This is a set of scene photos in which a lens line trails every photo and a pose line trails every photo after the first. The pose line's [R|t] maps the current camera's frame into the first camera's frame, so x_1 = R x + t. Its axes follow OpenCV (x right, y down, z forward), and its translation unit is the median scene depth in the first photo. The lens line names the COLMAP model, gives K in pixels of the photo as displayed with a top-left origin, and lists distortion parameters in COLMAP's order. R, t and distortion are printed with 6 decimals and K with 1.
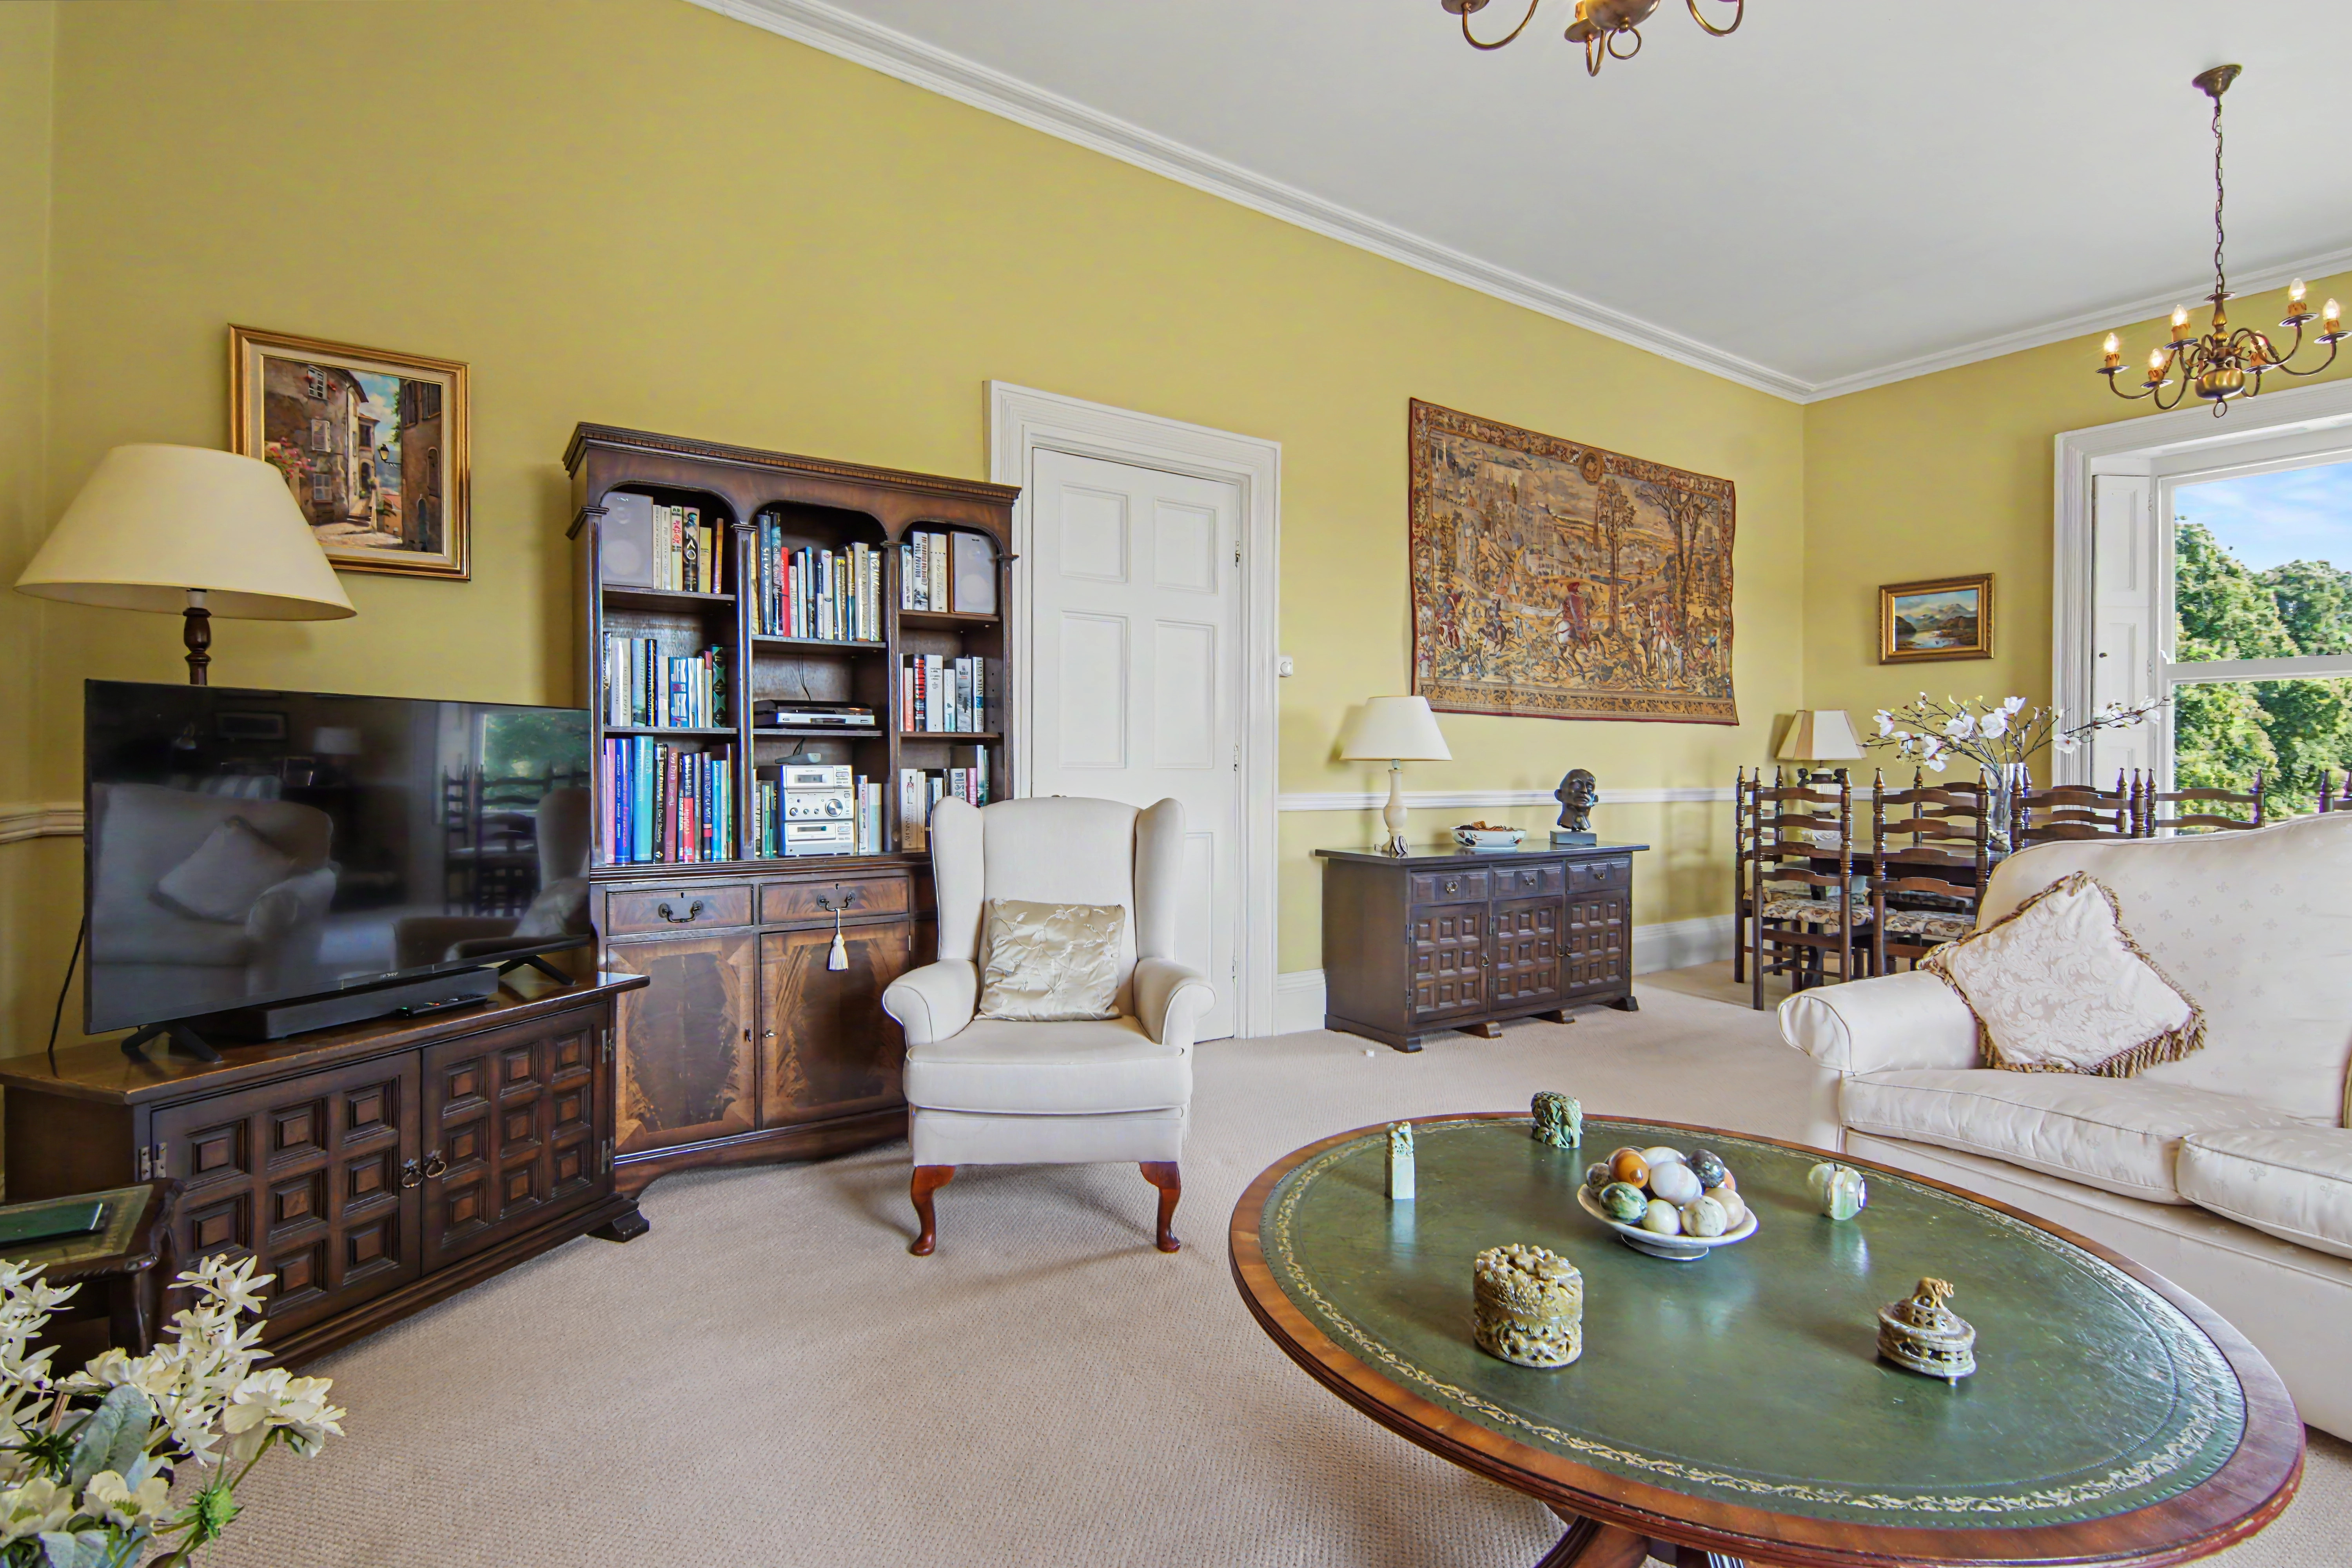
lens RADIAL K [[1133.9, 0, 1134.3], [0, 1133.9, 776.6], [0, 0, 1]] dist [0.018858, -0.017490]
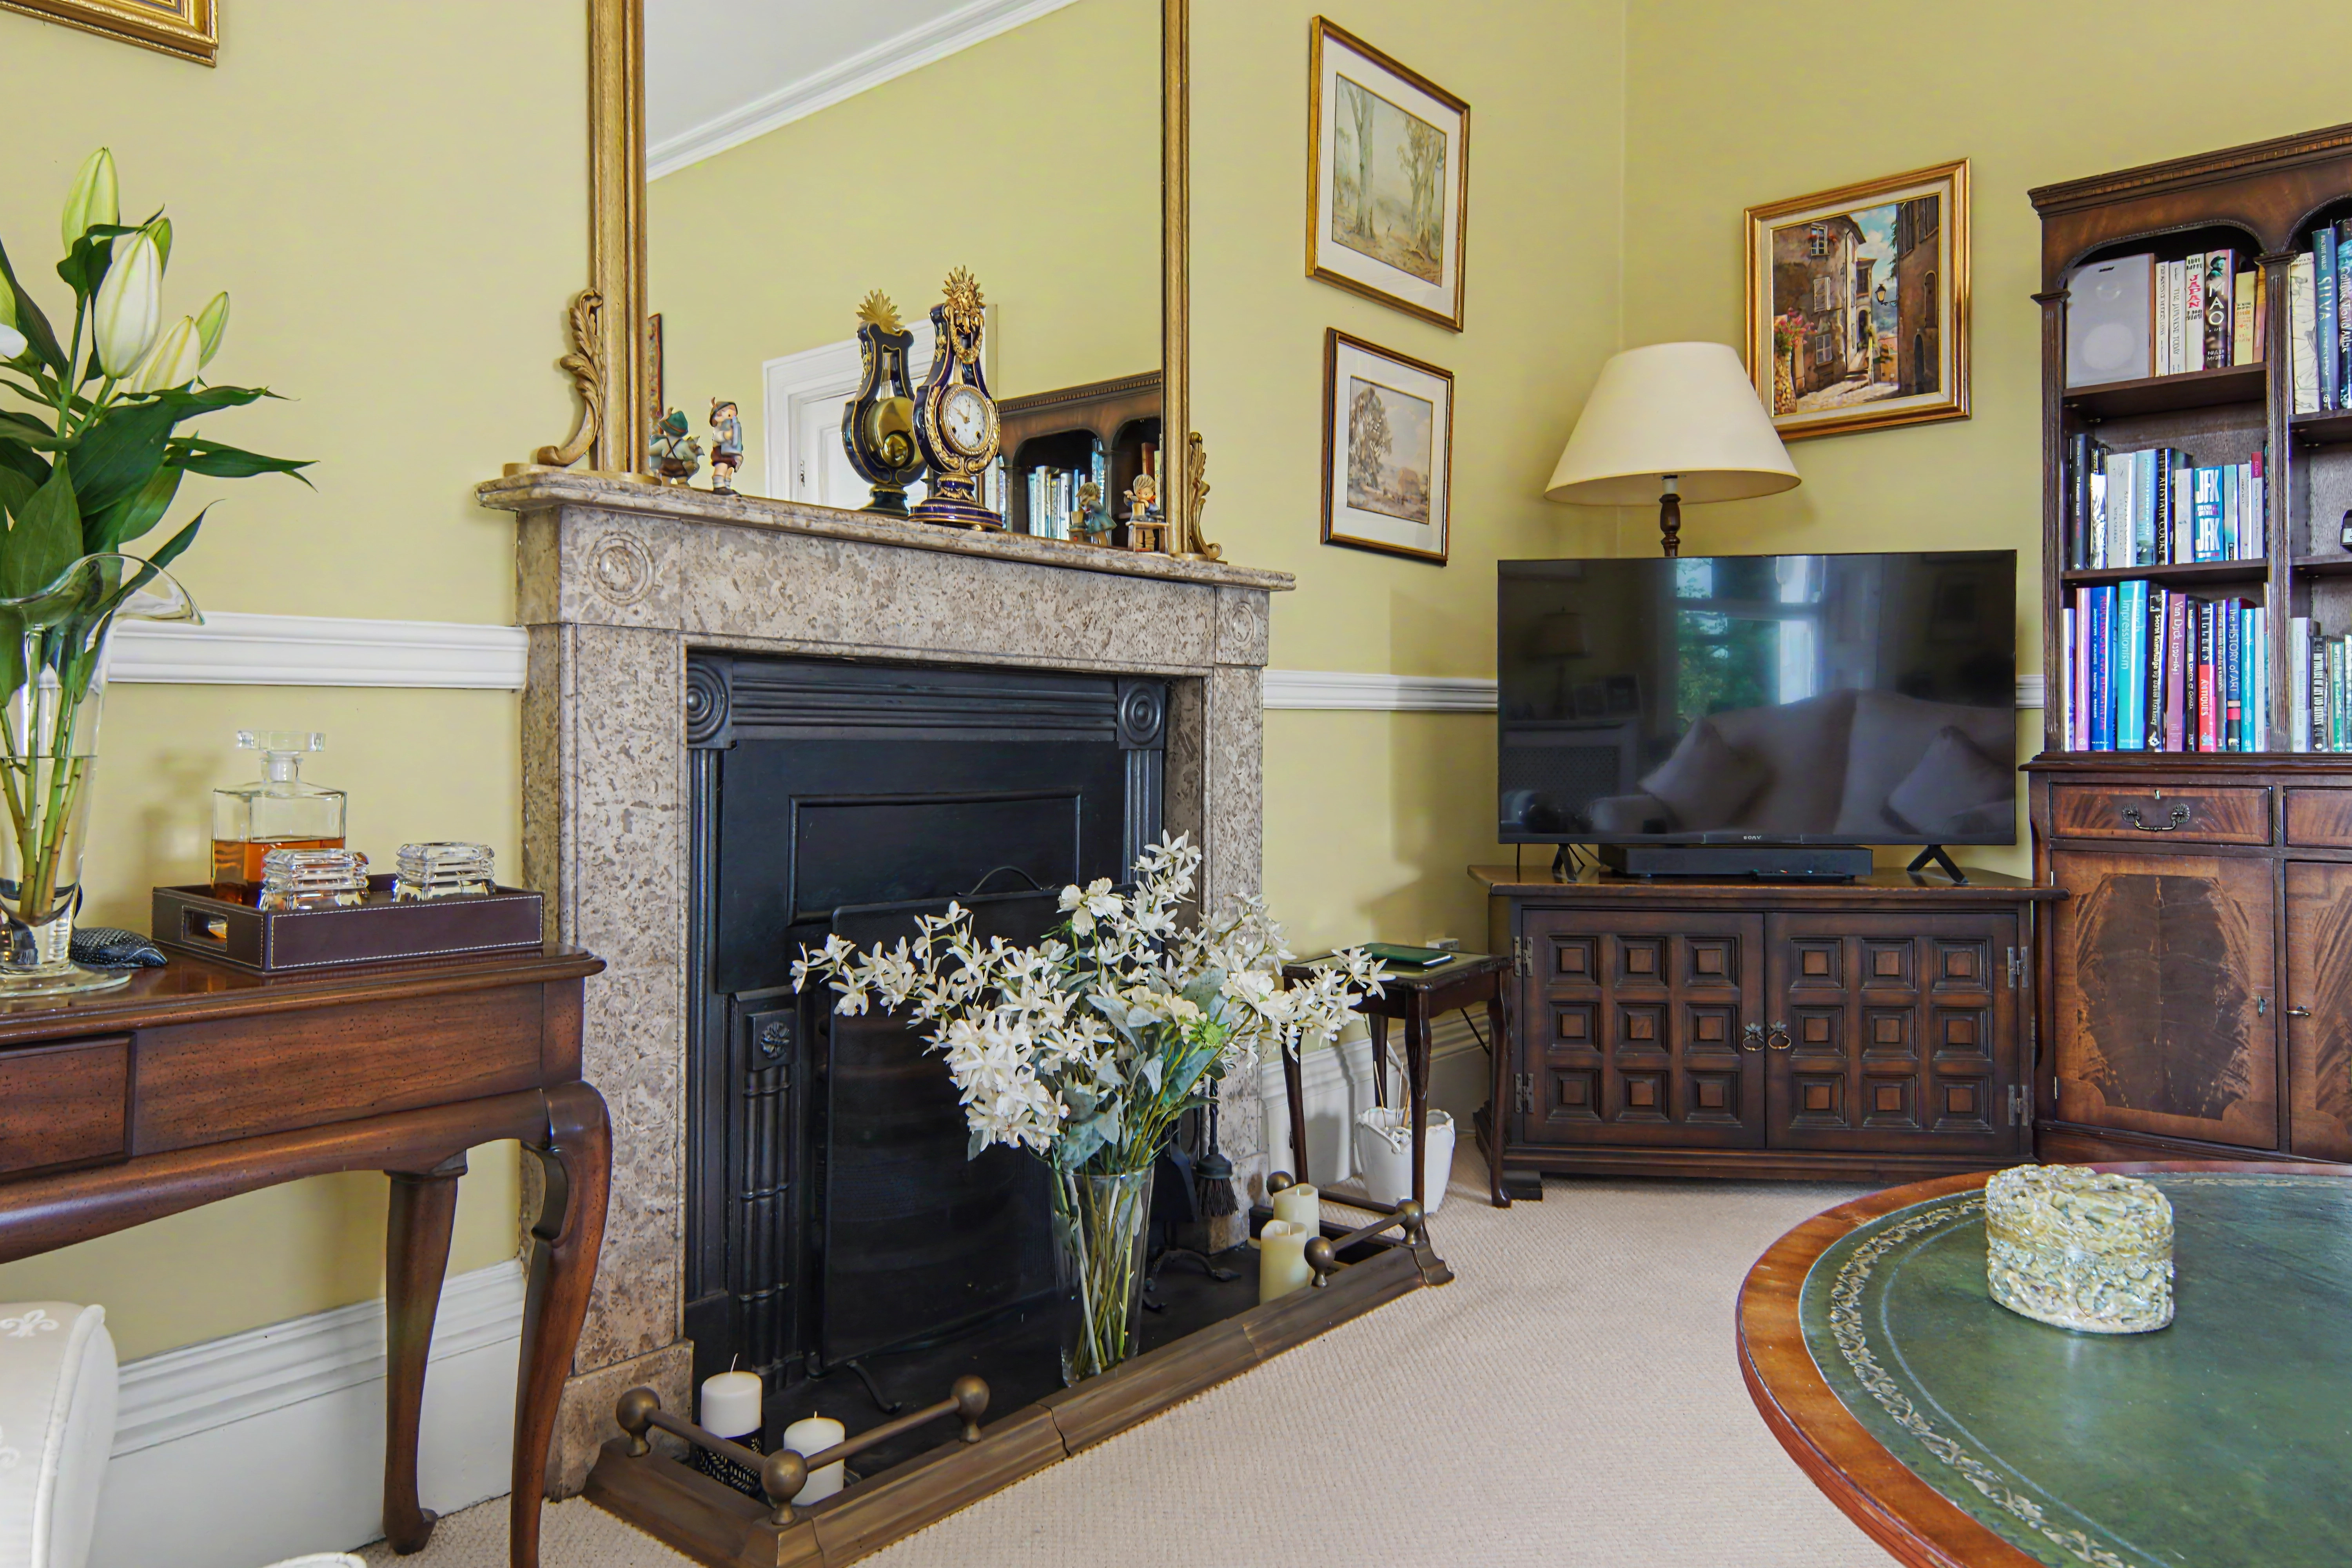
lens RADIAL K [[1603.4, 0, 1173.8], [0, 1603.4, 767.9], [0, 0, 1]] dist [0.043832, -0.000991]
pose [[0.267818, 0.021369, -0.963232, 0.440123], [-0.002443, 0.999766, 0.021500, 0.066355], [0.963466, -0.003405, 0.267808, 0.111148]]
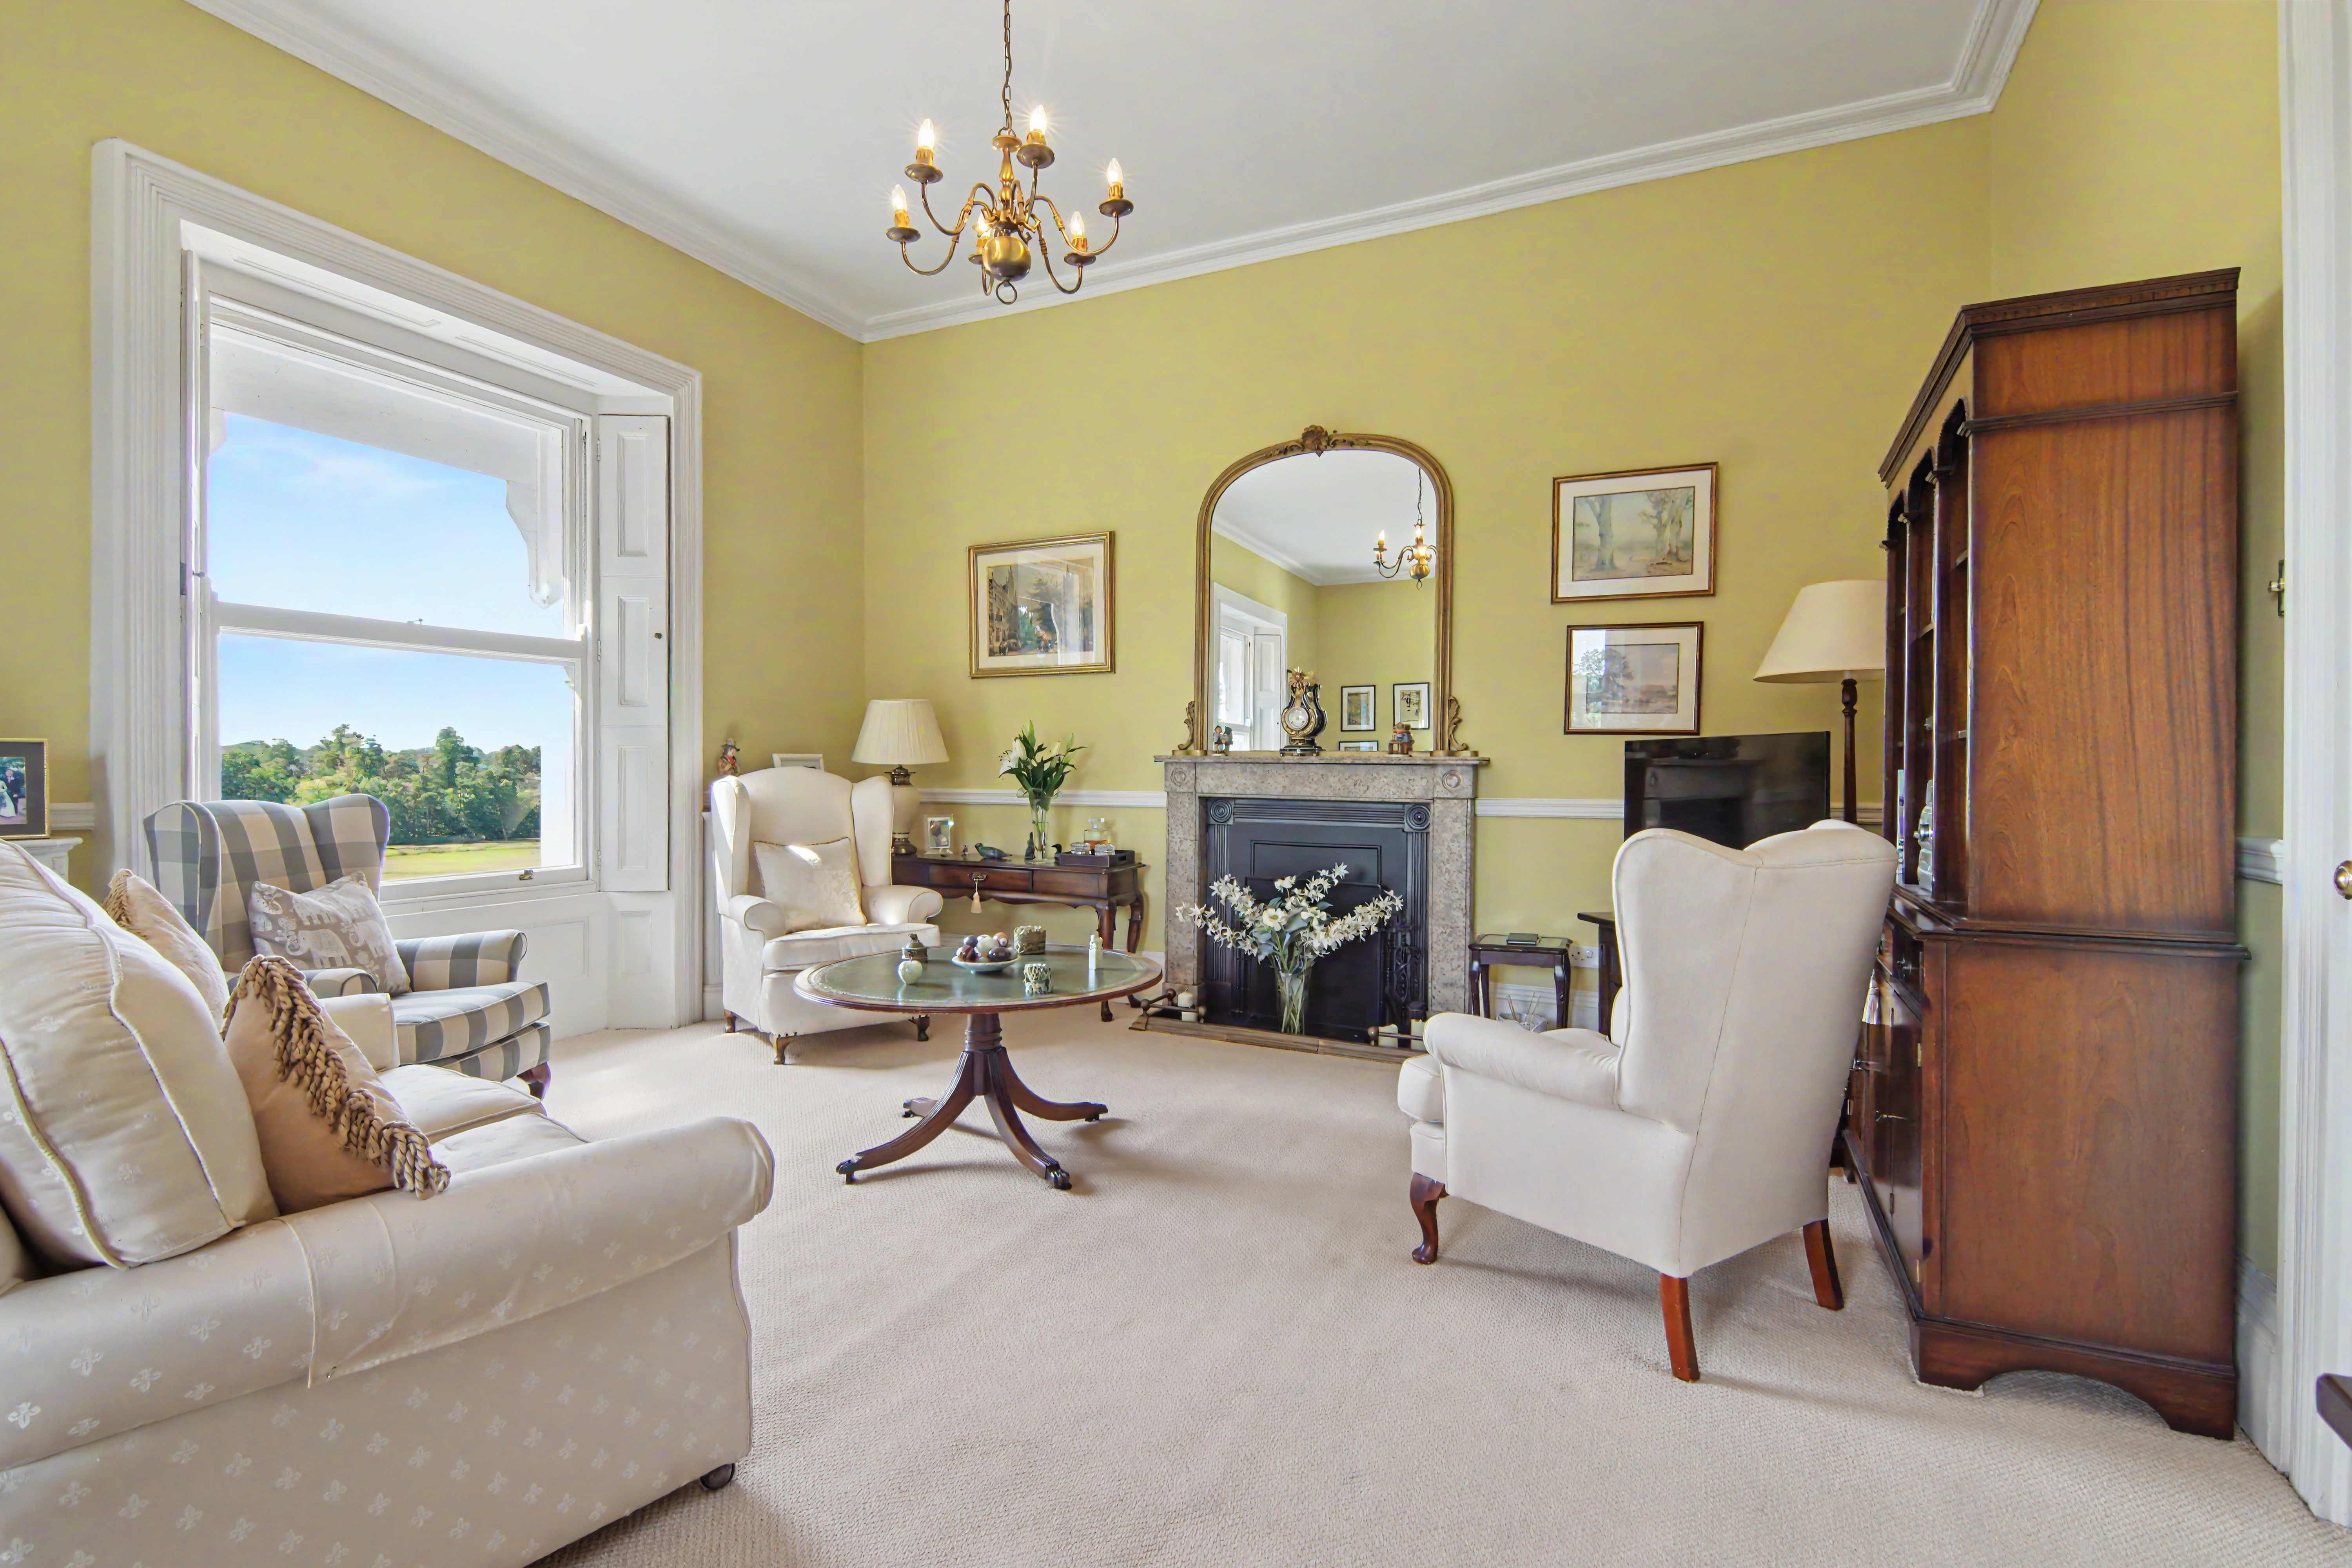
lens RADIAL K [[1139.3, 0, 1160.4], [0, 1139.3, 789.5], [0, 0, 1]] dist [0.026889, -0.025419]
pose [[-0.865447, 0.000496, -0.501000, 0.661160], [-0.009449, 0.999805, 0.017312, -0.011301], [0.500911, 0.019716, -0.865274, 1.594734]]
